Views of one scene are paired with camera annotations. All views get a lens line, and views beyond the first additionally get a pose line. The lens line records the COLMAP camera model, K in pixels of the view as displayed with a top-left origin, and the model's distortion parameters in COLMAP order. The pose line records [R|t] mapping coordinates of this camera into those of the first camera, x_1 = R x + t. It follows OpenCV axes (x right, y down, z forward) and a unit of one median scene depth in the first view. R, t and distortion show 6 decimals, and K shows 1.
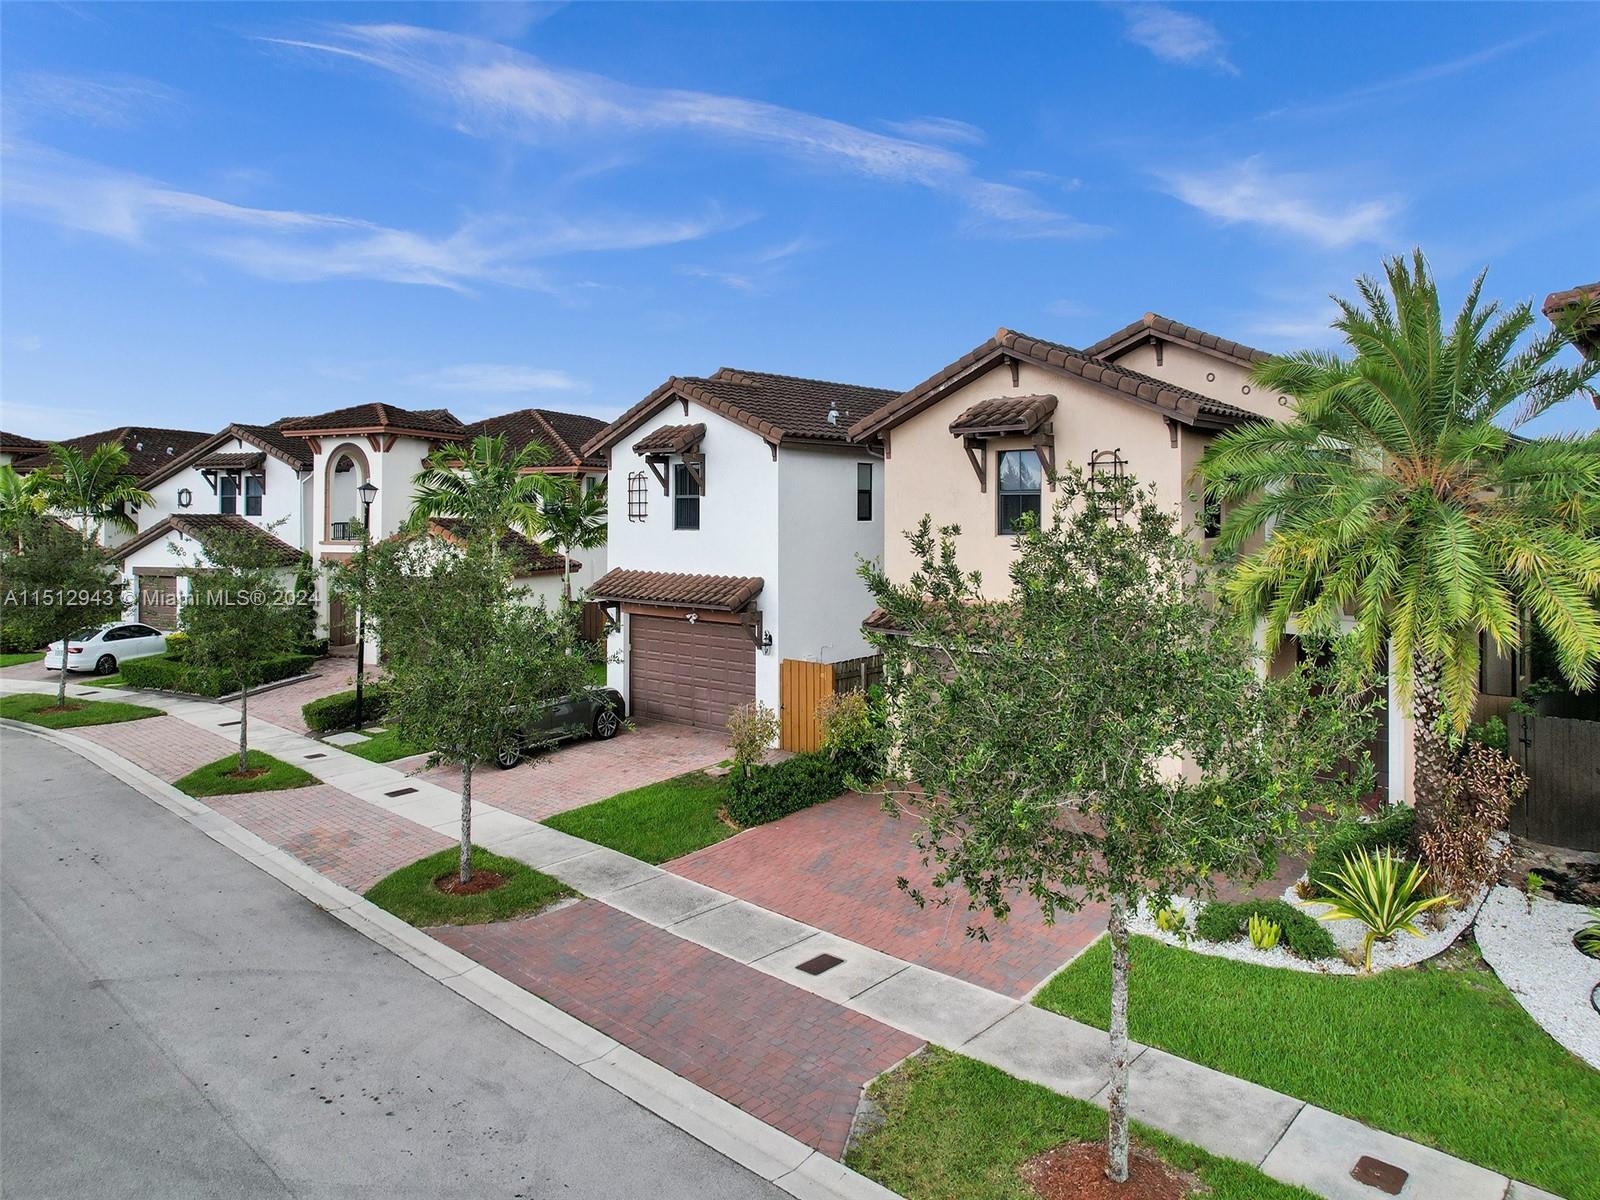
lens RADIAL K [[993.4, 0, 813.9], [0, 993.4, 592.2], [0, 0, 1]] dist [-0.026587, 0.001632]
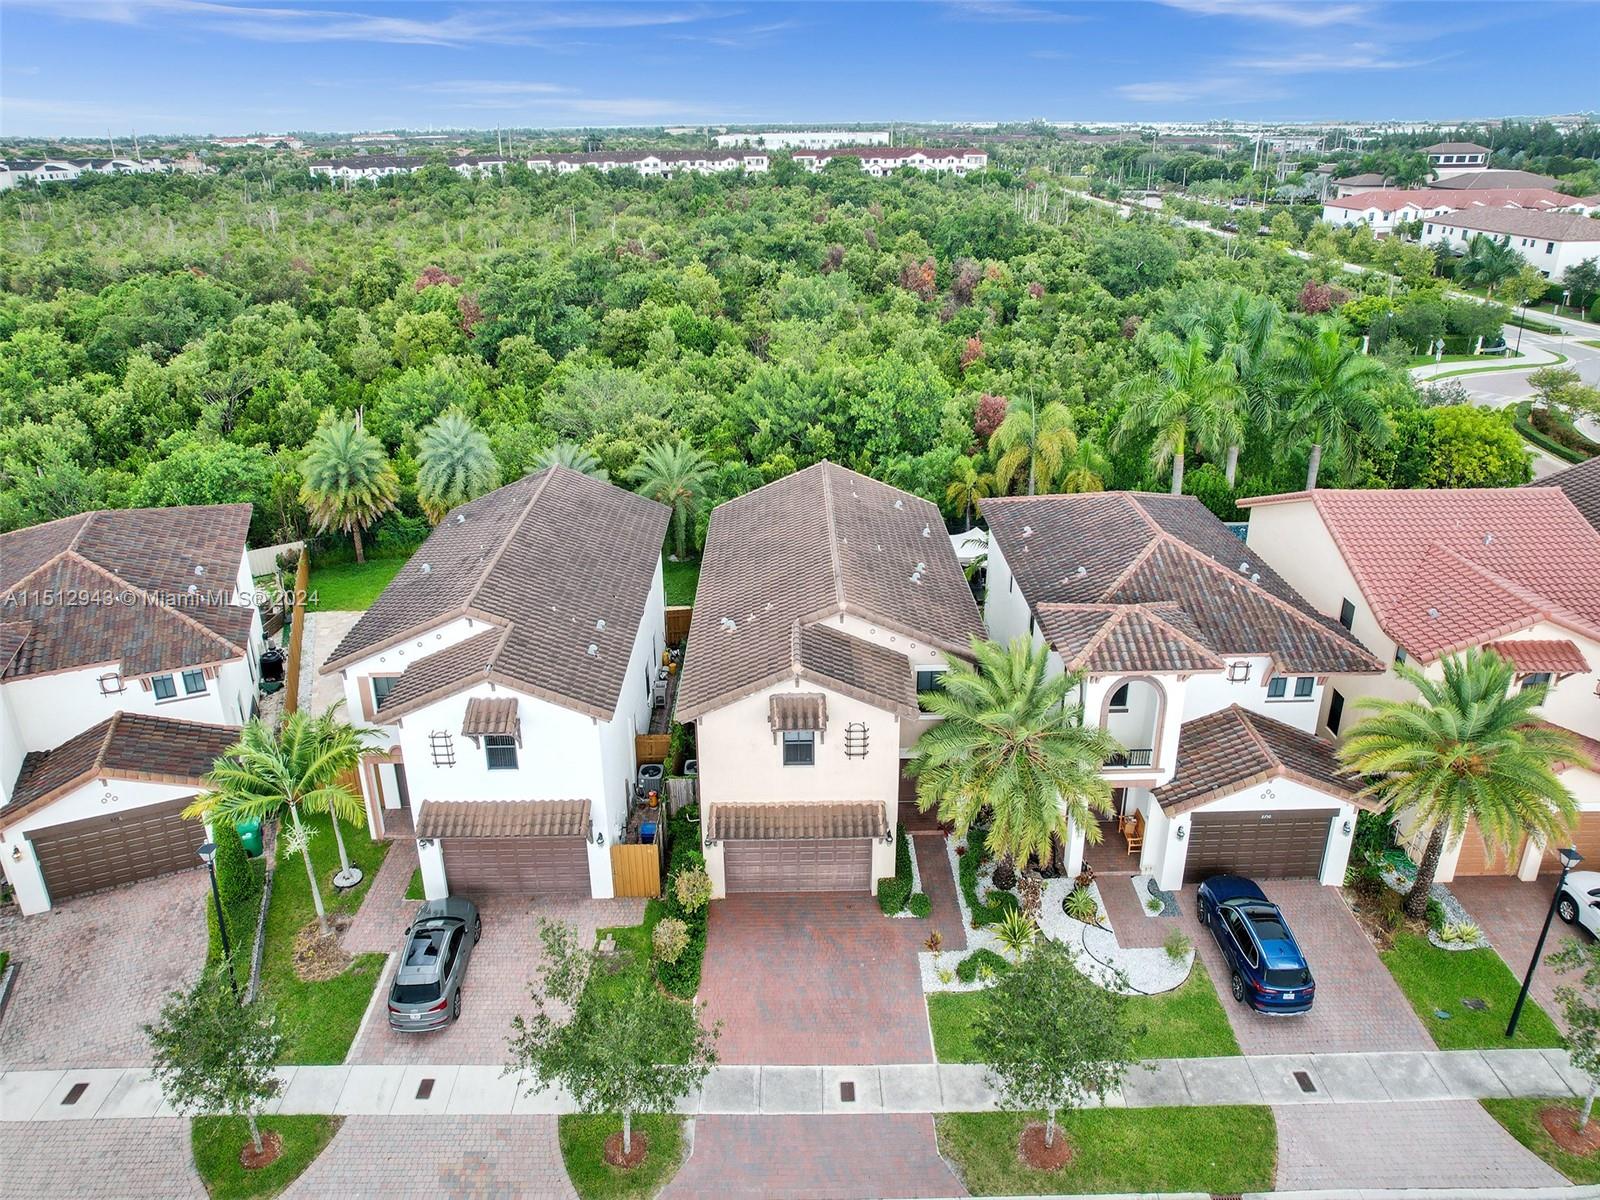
lens RADIAL K [[993.4, 0, 813.9], [0, 993.4, 592.2], [0, 0, 1]] dist [-0.026587, 0.001632]
pose [[0.748791, -0.268372, 0.606043, -0.994805], [0.049915, 0.934596, 0.352192, -1.296909], [-0.660923, -0.233468, 0.713213, -0.163583]]
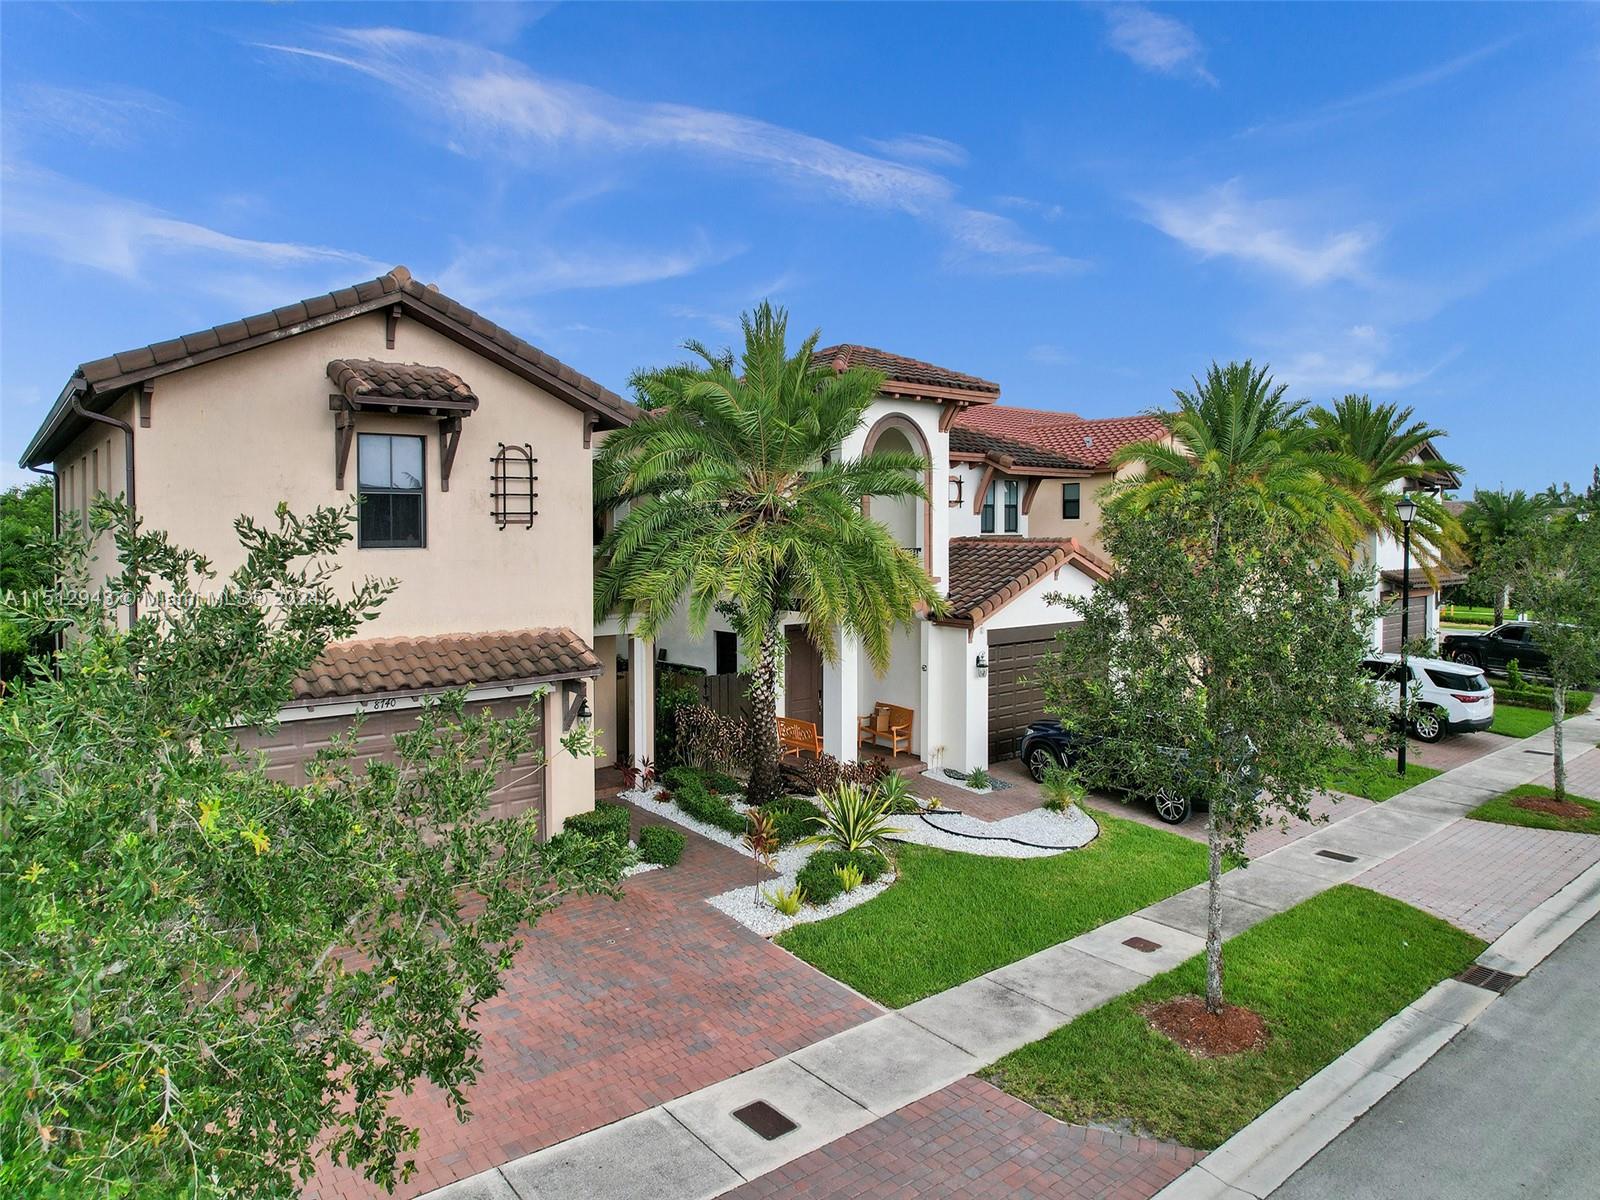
lens RADIAL K [[993.4, 0, 813.9], [0, 993.4, 592.2], [0, 0, 1]] dist [-0.026587, 0.001632]
pose [[0.195523, -0.069011, 0.978268, -0.679648], [0.076510, 0.995554, 0.054939, -0.057411], [-0.977710, 0.064105, 0.199933, 0.782861]]
